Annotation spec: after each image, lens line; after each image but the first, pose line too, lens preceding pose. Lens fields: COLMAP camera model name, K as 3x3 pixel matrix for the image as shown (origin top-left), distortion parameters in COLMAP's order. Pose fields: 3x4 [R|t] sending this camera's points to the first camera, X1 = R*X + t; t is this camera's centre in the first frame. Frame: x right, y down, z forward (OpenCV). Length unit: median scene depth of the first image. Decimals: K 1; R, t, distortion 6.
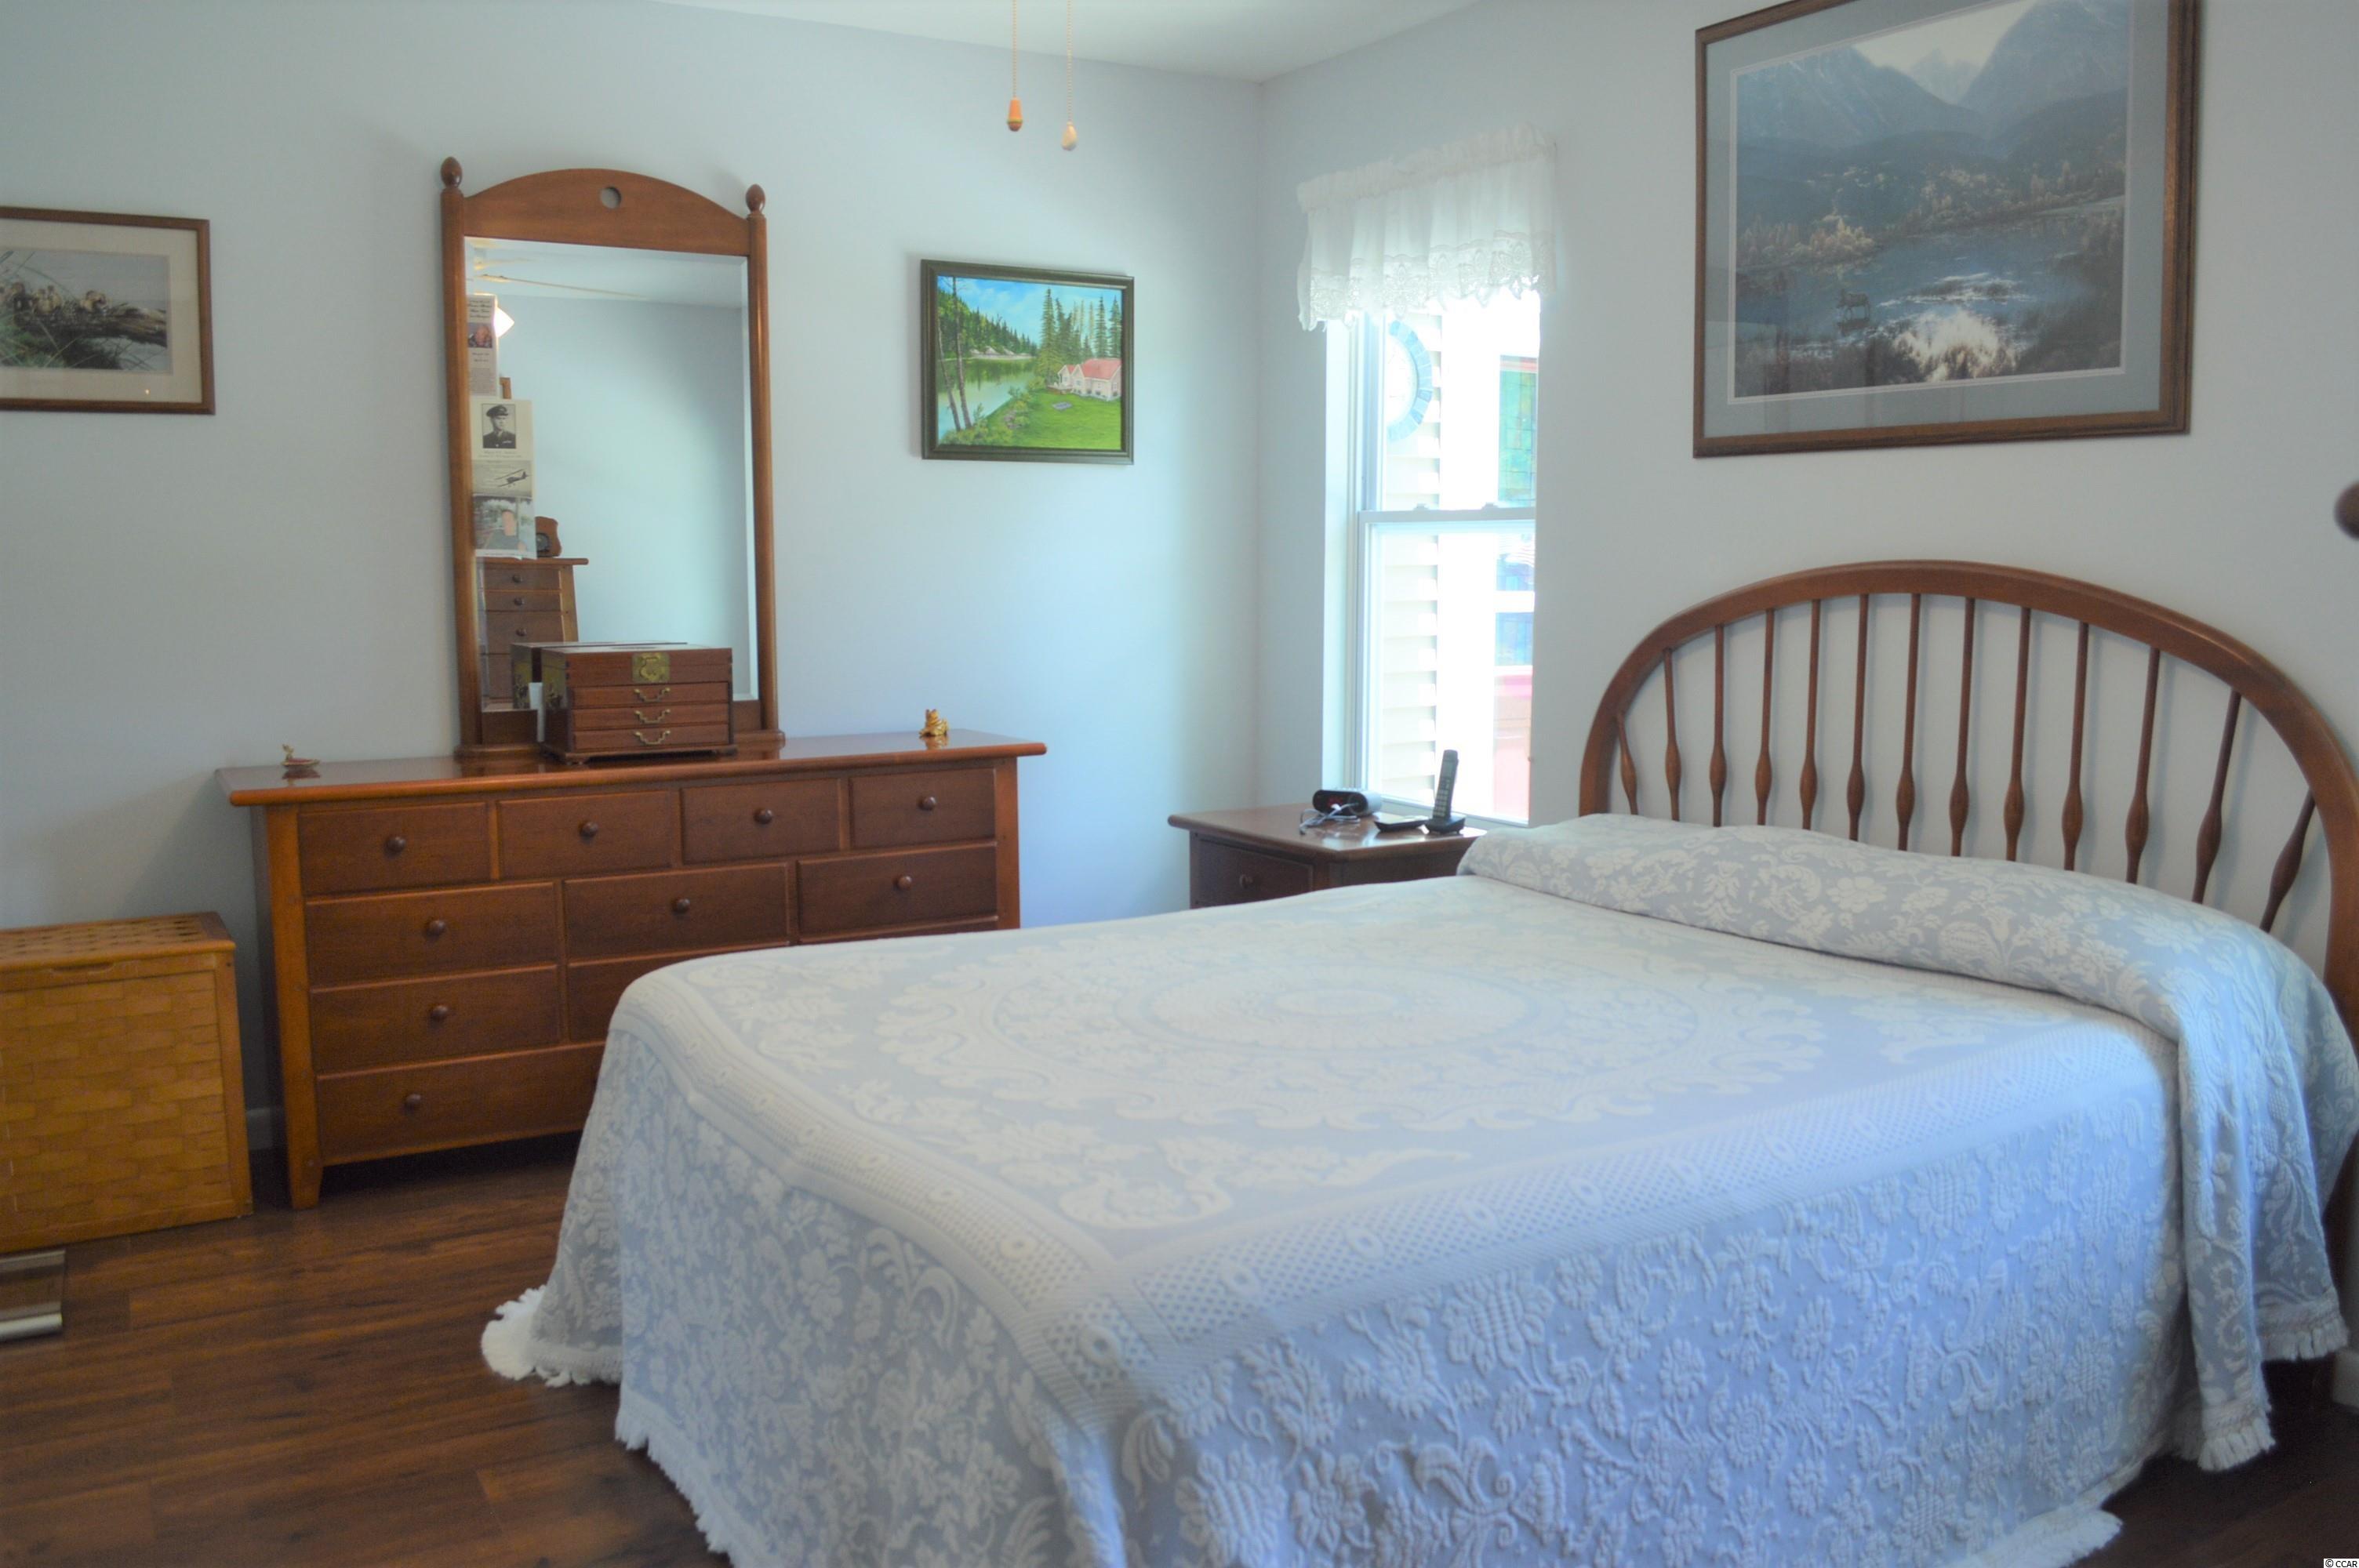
lens RADIAL K [[1893.2, 0, 1179.5], [0, 1893.2, 784.0], [0, 0, 1]] dist [-0.075822, 0.005781]
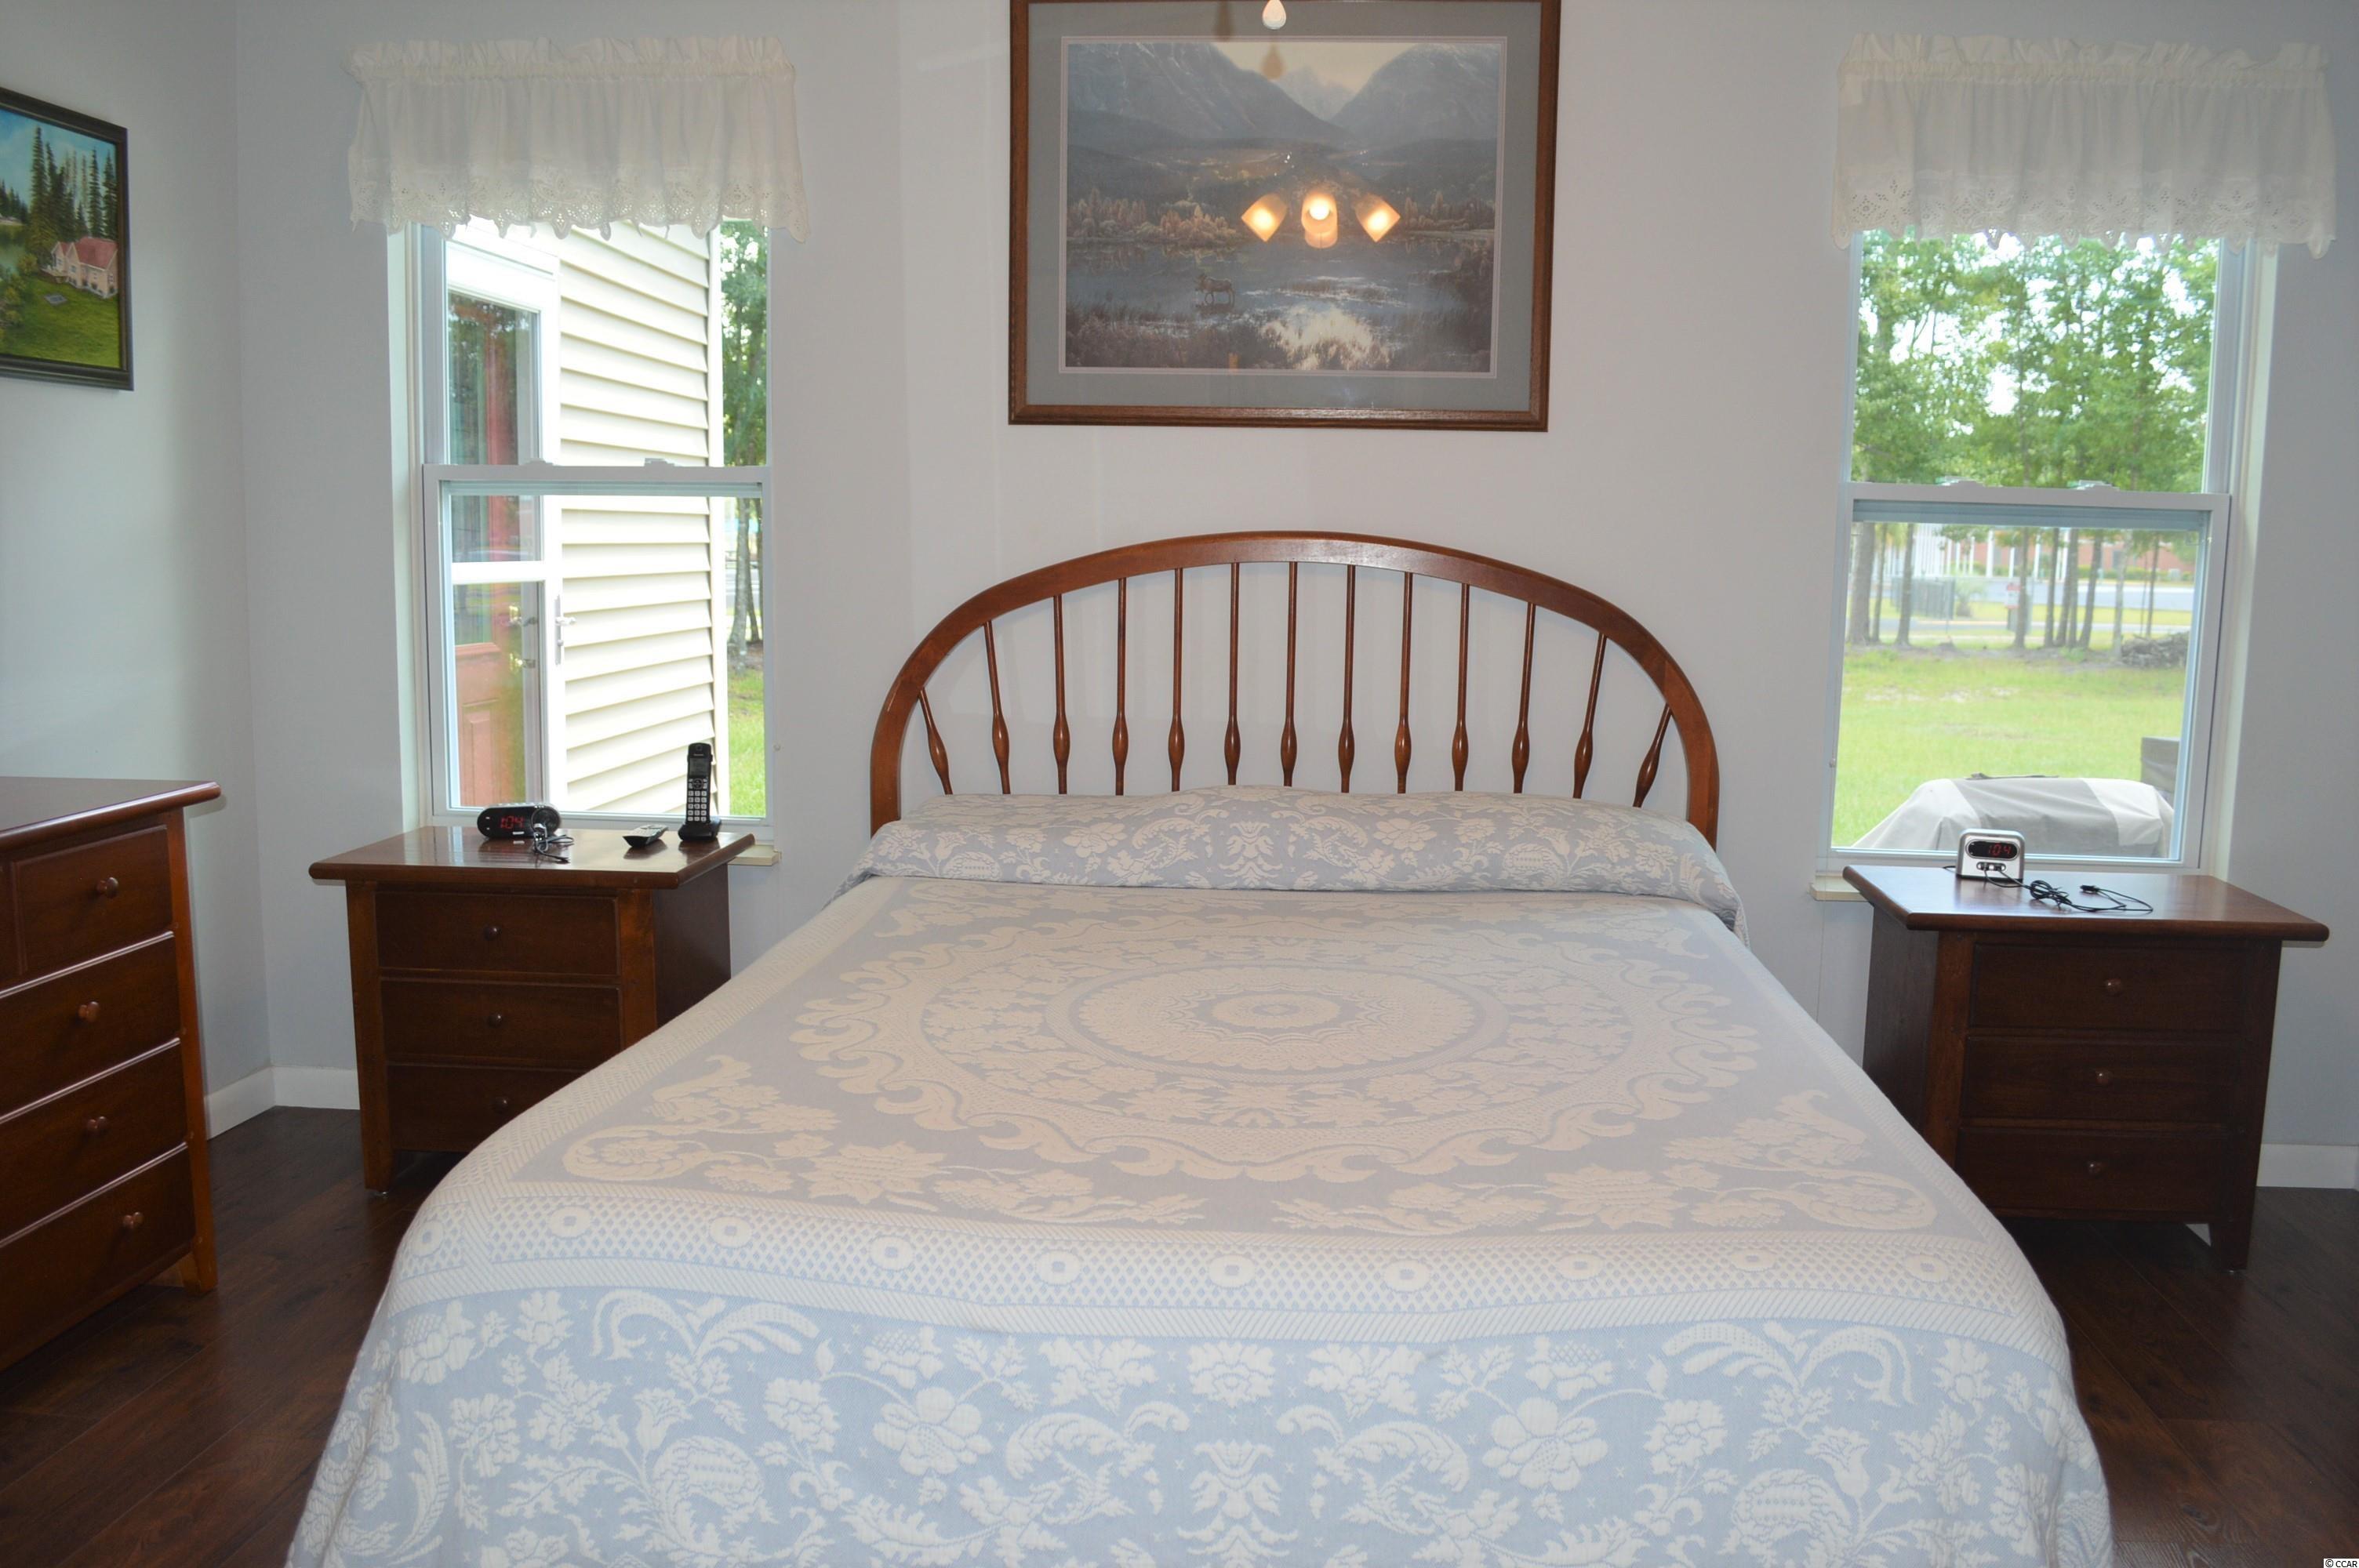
lens RADIAL K [[1893.2, 0, 1179.5], [0, 1893.2, 784.0], [0, 0, 1]] dist [-0.075822, 0.005781]
pose [[0.582614, -0.096707, 0.806975, -0.542112], [0.081997, 0.994824, 0.060019, -0.043038], [-0.808602, 0.031202, 0.587527, 0.395027]]
